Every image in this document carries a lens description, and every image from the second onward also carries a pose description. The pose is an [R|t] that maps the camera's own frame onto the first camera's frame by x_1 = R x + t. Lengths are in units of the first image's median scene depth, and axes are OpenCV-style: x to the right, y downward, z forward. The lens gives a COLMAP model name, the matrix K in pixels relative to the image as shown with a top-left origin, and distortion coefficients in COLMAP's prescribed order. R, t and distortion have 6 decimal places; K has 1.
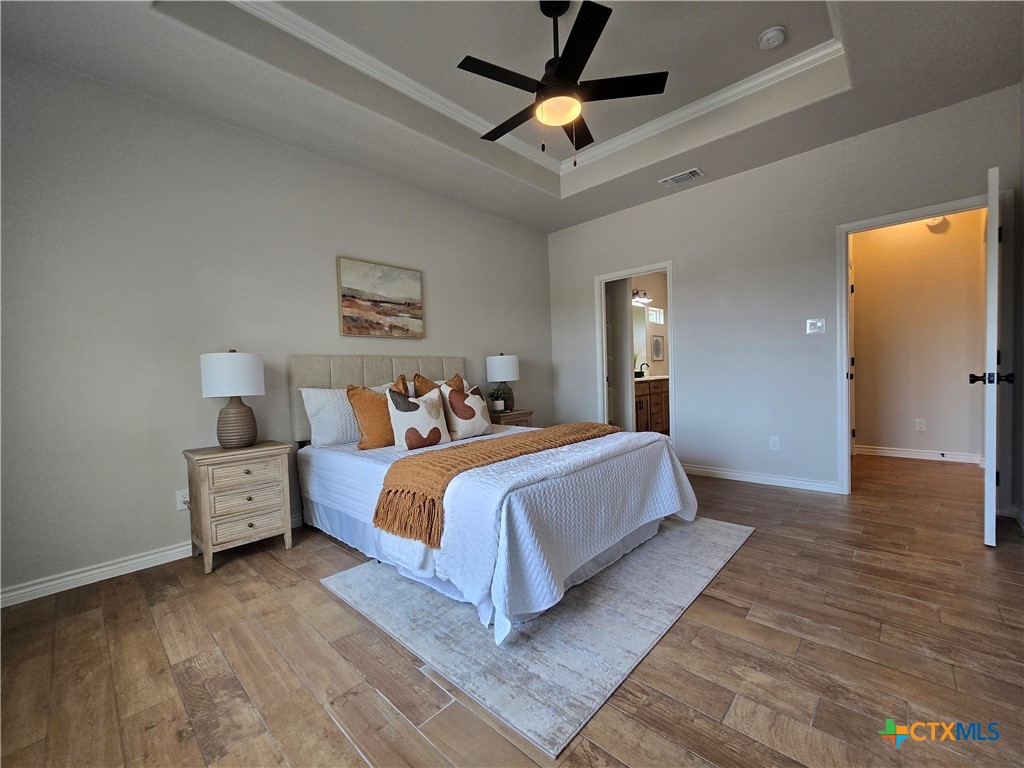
lens RADIAL K [[418.9, 0, 508.6], [0, 418.9, 383.1], [0, 0, 1]] dist [-0.004348, 0.001135]
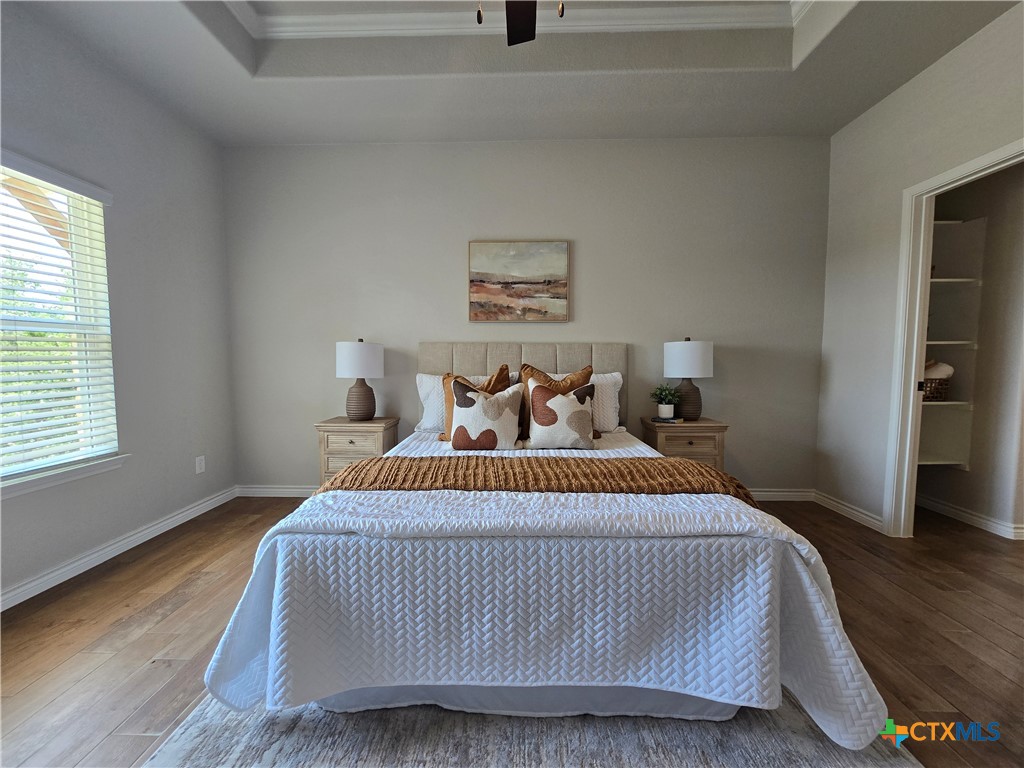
lens RADIAL K [[418.9, 0, 509.5], [0, 418.9, 387.2], [0, 0, 1]] dist [-0.004348, 0.001135]
pose [[0.669202, 0.084578, -0.738252, 0.388496], [-0.040384, 0.996173, 0.077520, -0.038805], [0.741983, -0.022063, 0.670056, 0.381537]]
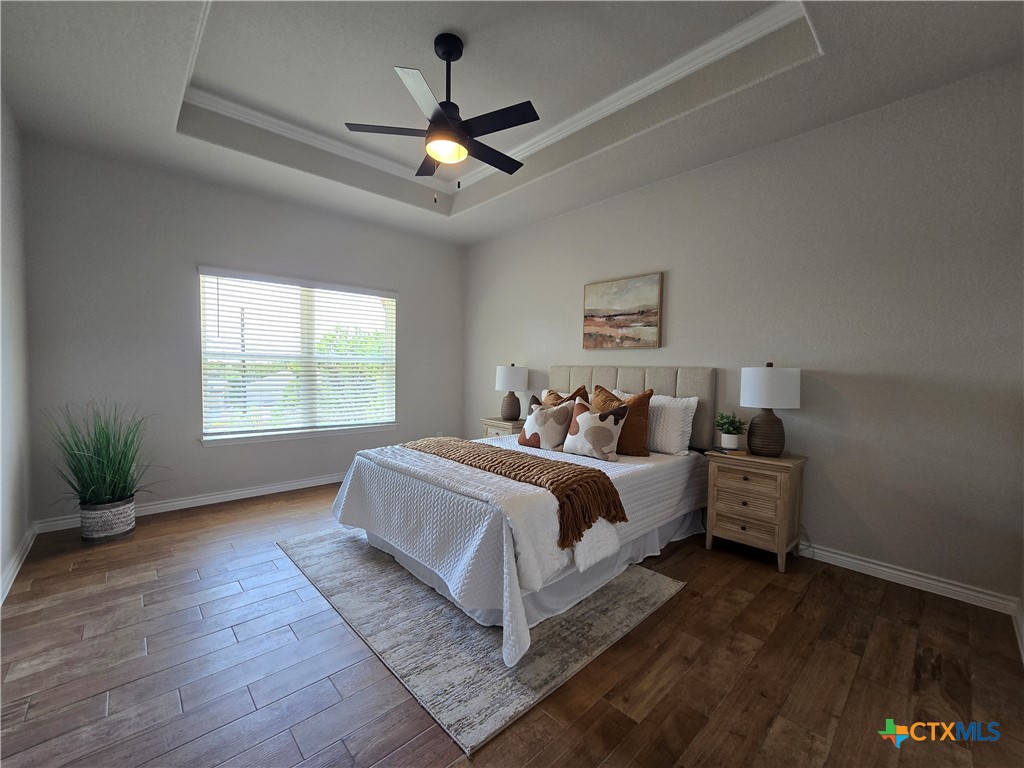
lens RADIAL K [[418.9, 0, 505.8], [0, 418.9, 384.8], [0, 0, 1]] dist [-0.004348, 0.001135]
pose [[-0.067898, 0.068800, -0.995317, 0.795710], [-0.035715, 0.996812, 0.071339, -0.086063], [0.997053, 0.040392, -0.065225, 0.811913]]
